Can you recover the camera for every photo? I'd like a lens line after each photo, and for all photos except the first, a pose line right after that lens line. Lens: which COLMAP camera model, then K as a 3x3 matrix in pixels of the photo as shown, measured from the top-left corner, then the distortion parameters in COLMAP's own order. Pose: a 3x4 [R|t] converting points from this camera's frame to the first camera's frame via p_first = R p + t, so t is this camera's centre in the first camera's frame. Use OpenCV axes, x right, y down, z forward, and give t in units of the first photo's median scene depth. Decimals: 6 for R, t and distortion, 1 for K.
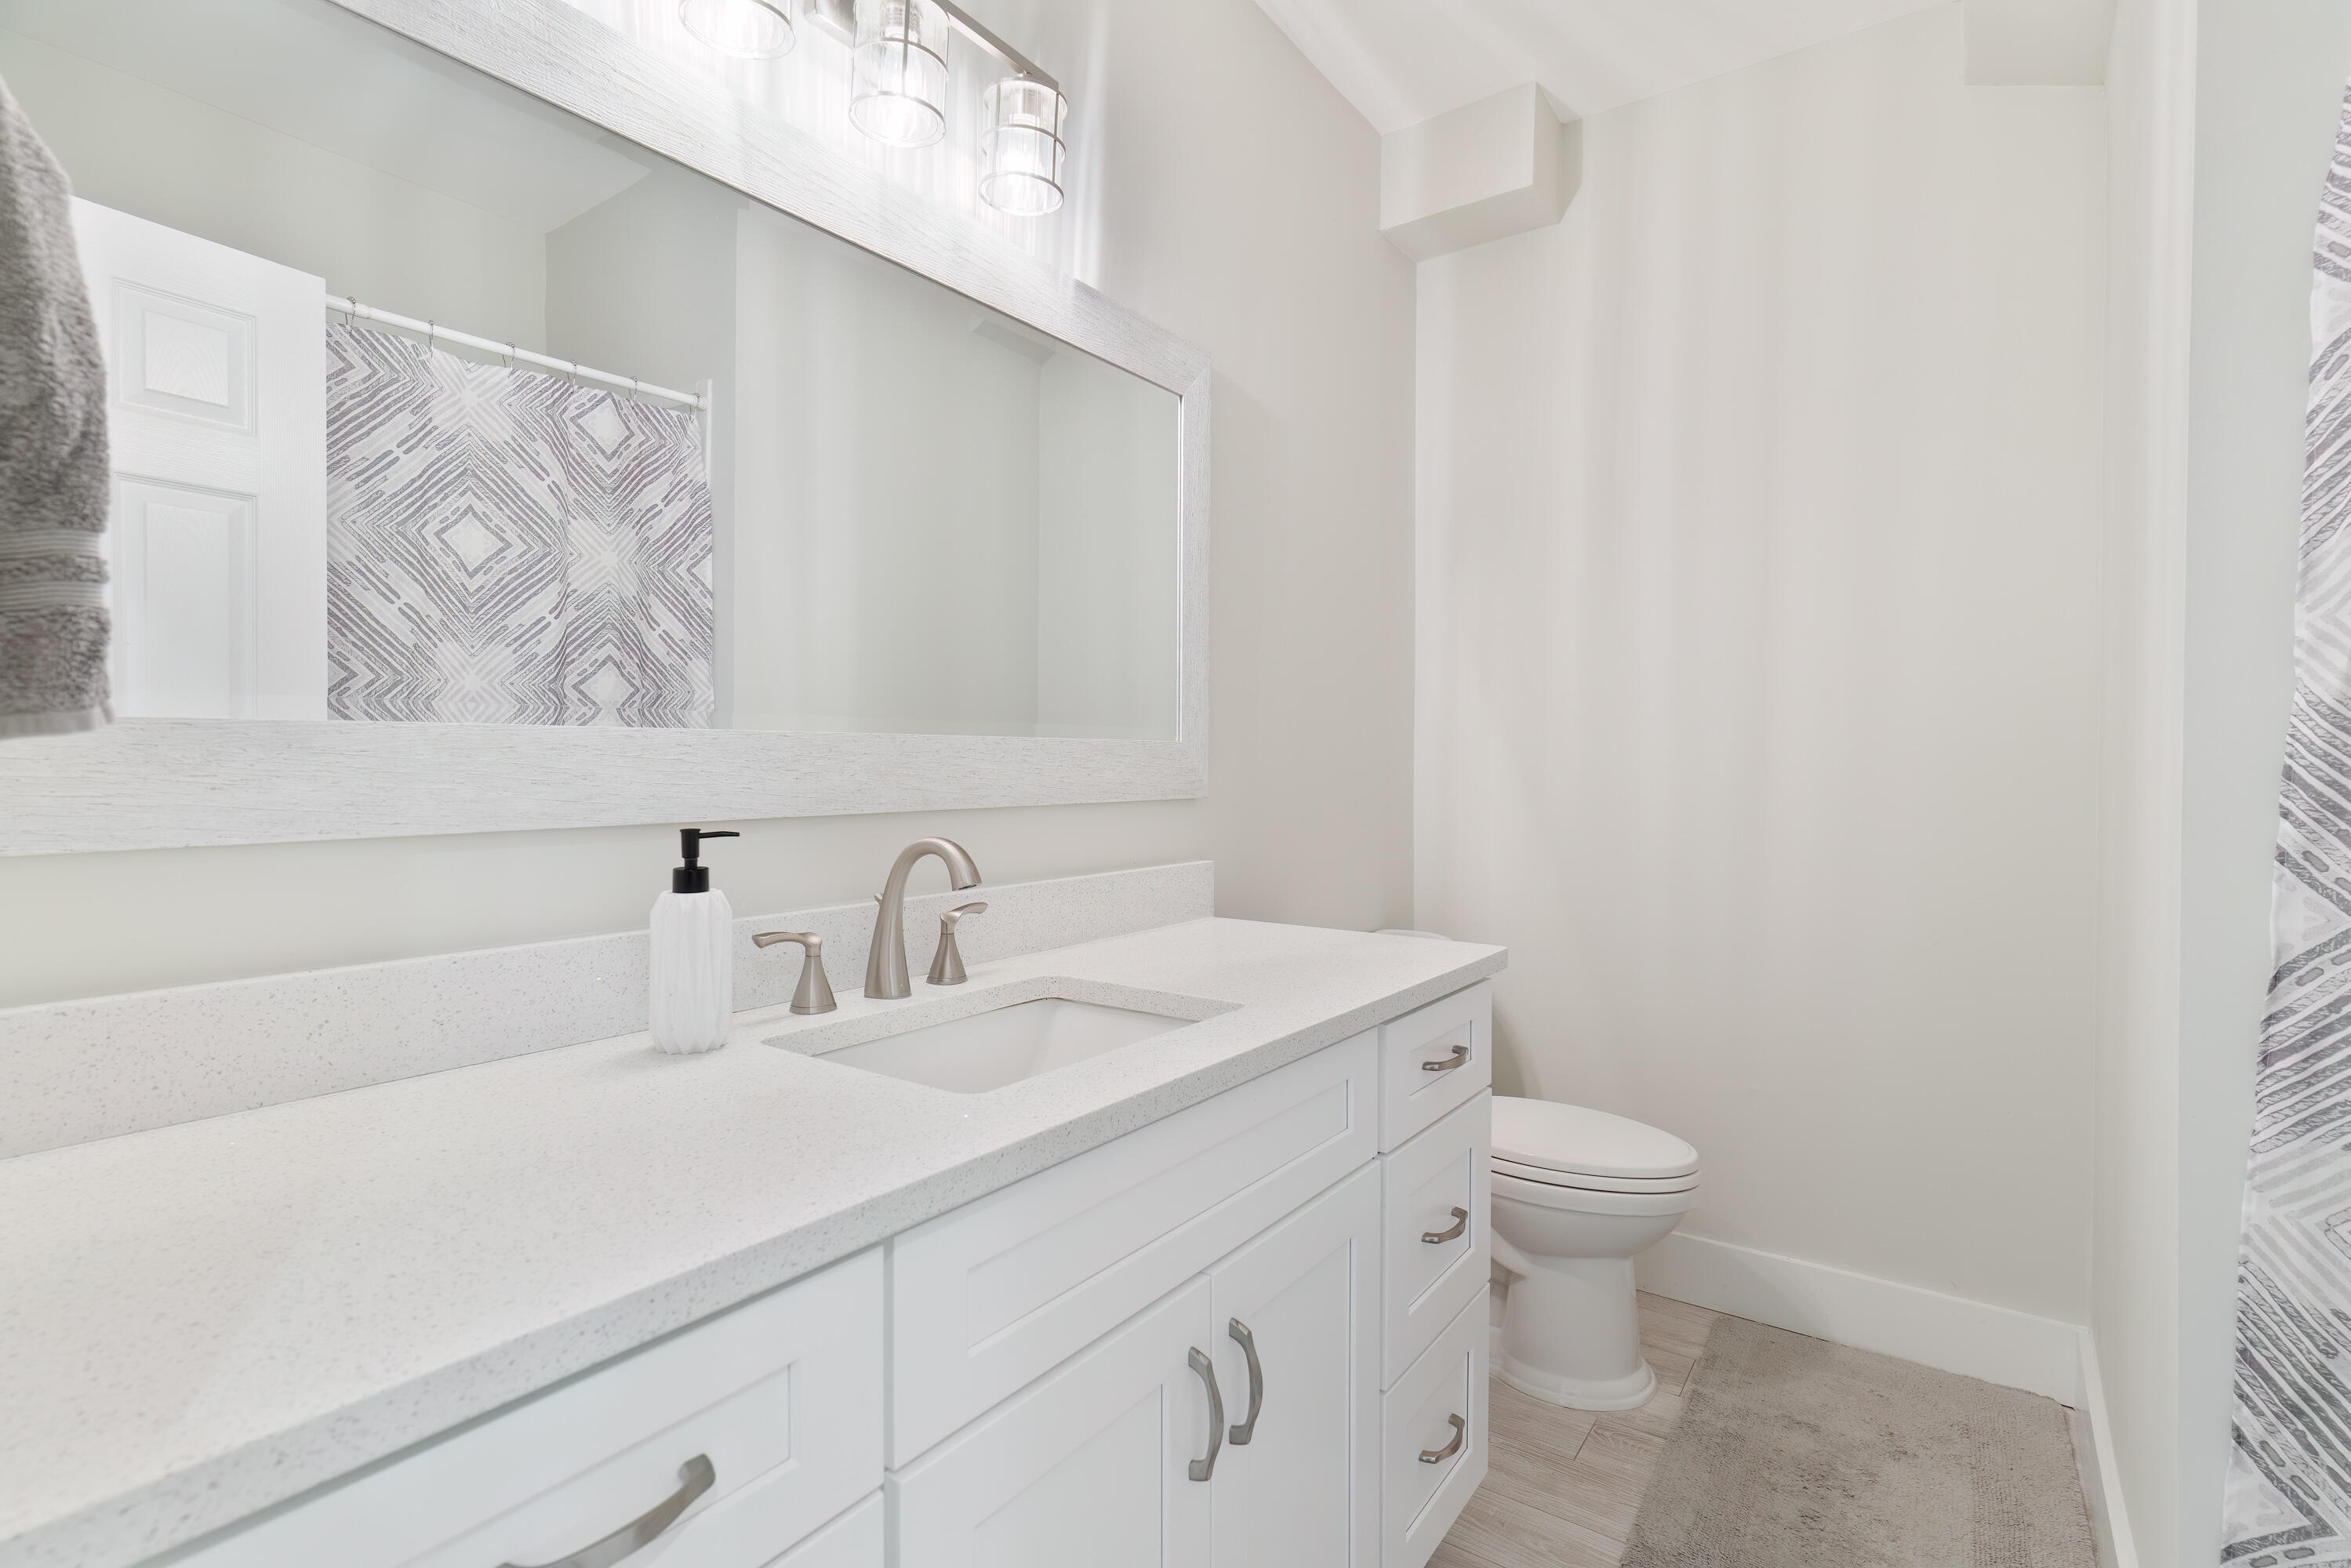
lens RADIAL K [[1144.4, 0, 1171.1], [0, 1144.4, 772.9], [0, 0, 1]] dist [-0.002092, 0.003717]
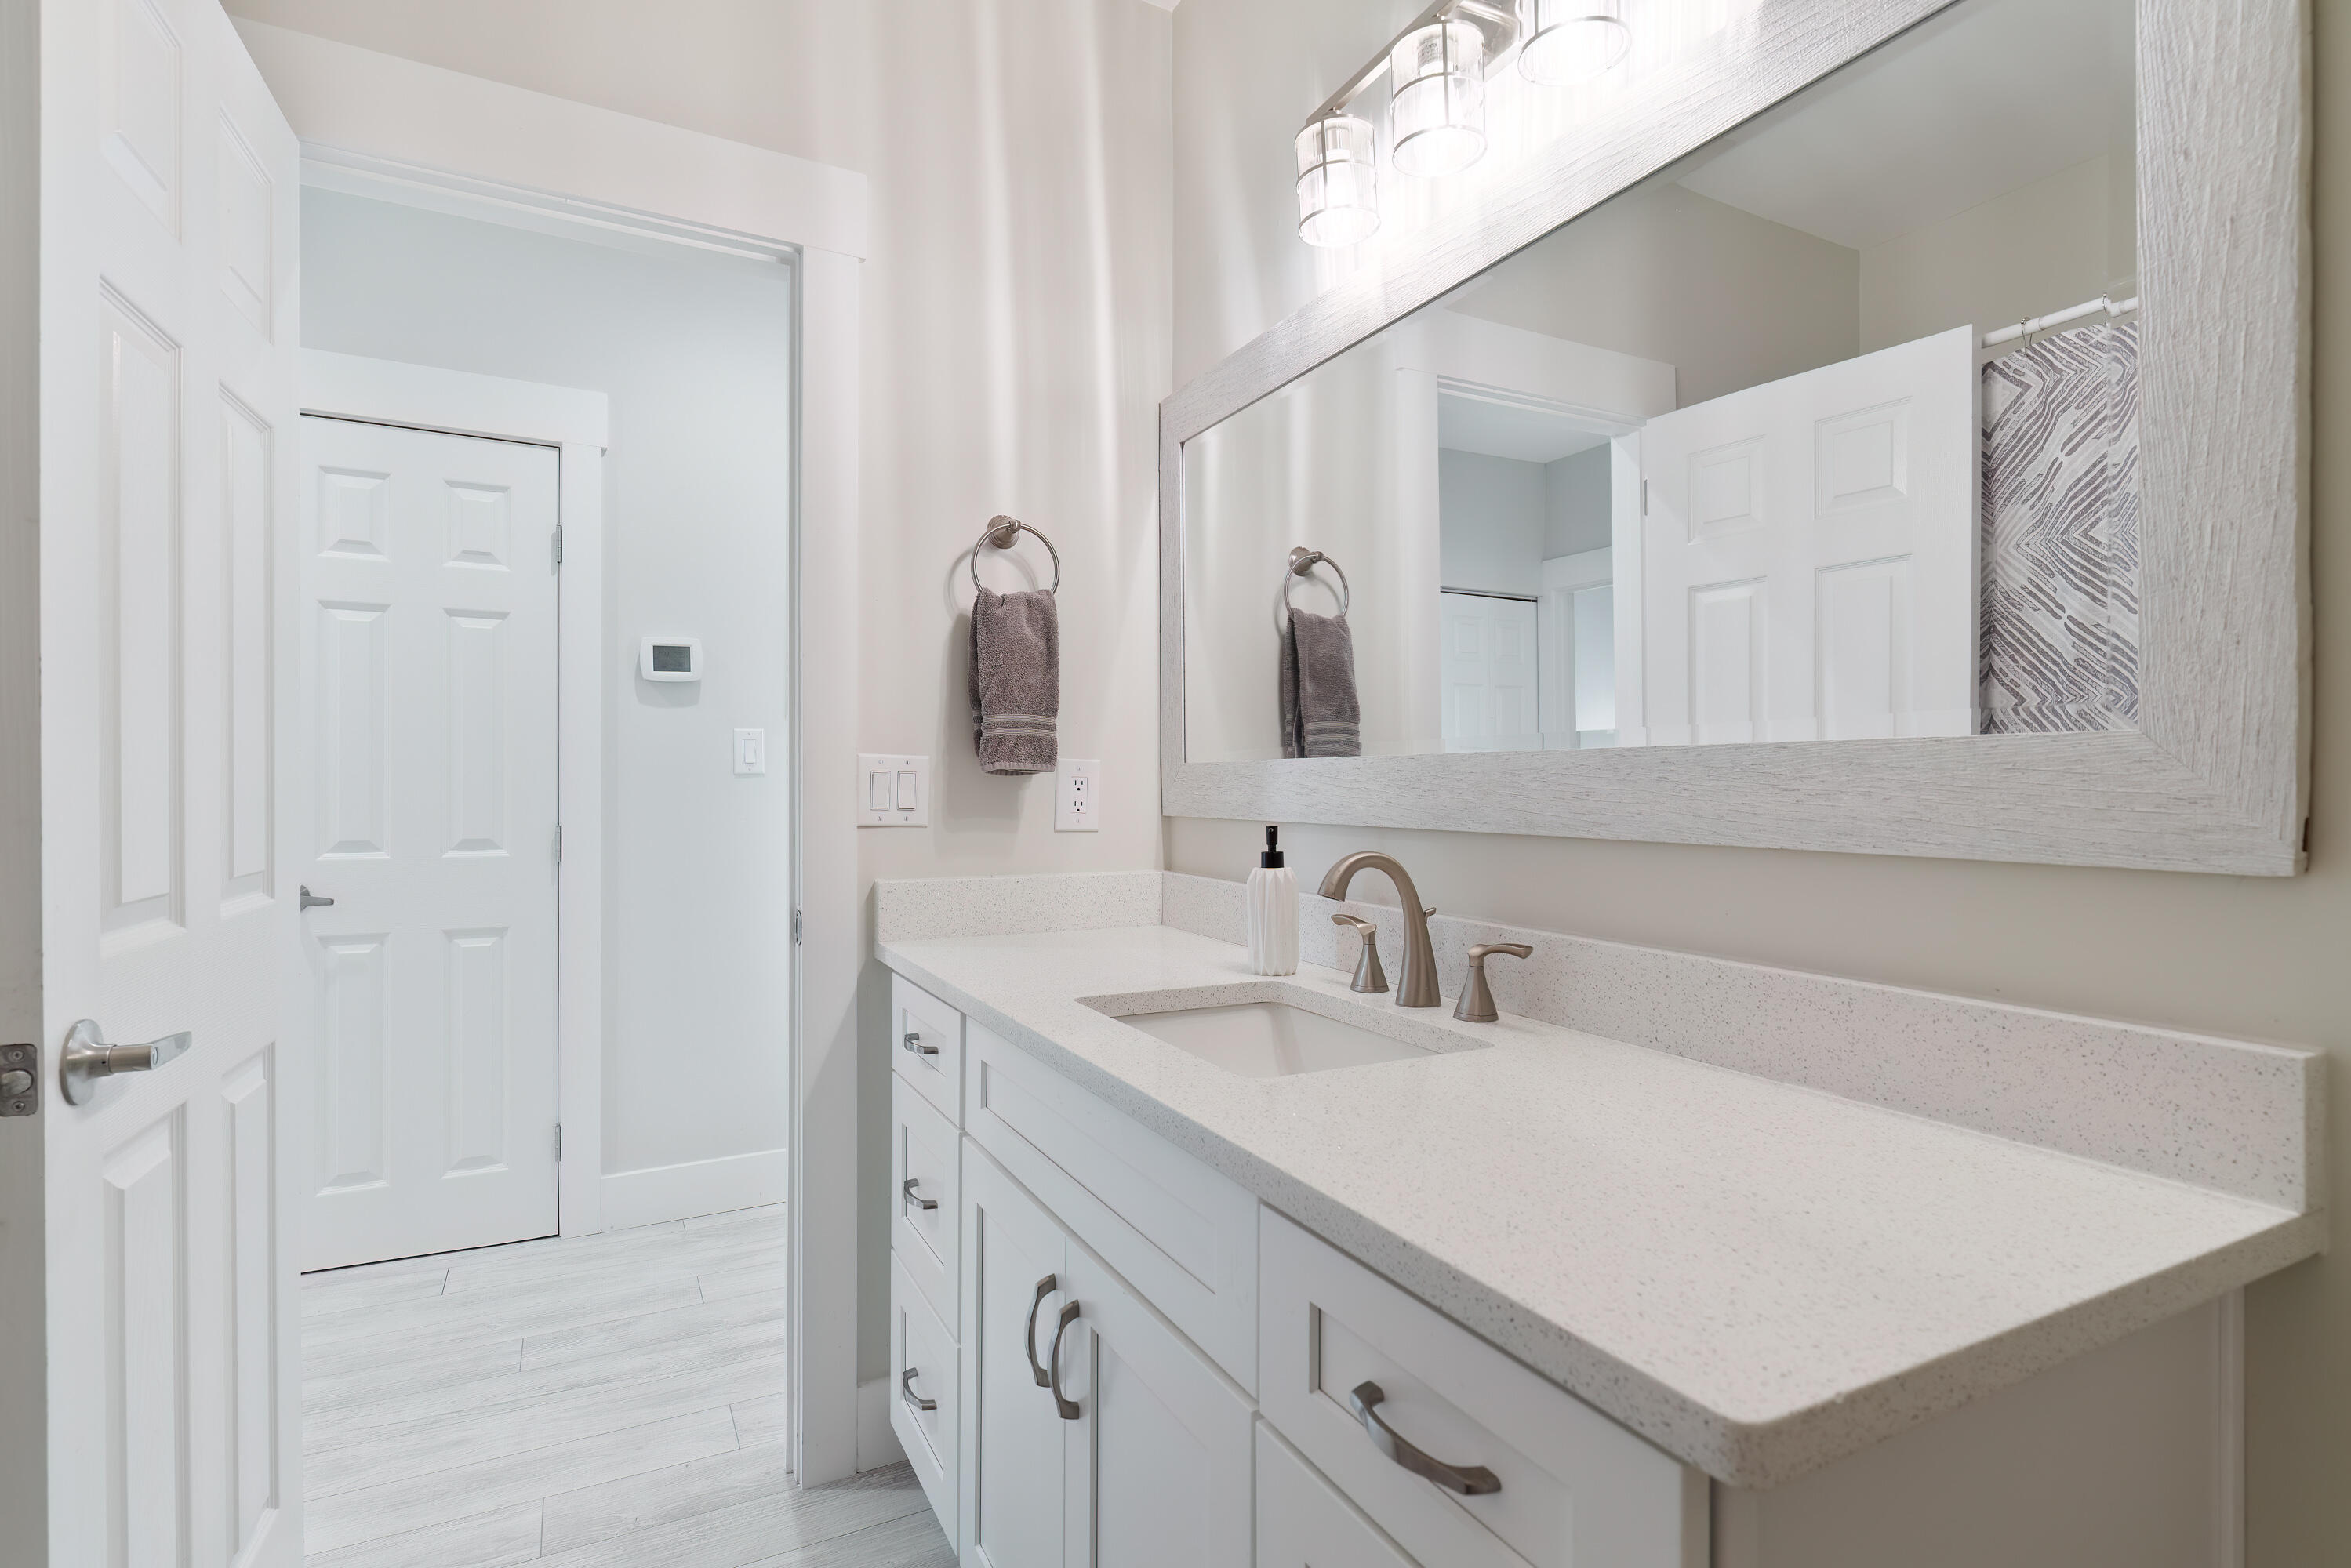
lens RADIAL K [[1144.4, 0, 1174.4], [0, 1144.4, 783.4], [0, 0, 1]] dist [-0.002092, 0.003717]
pose [[-0.467822, -0.008709, -0.883780, 0.488930], [-0.015787, 0.999874, -0.001497, -0.001015], [0.883682, 0.013252, -0.467900, 0.805912]]
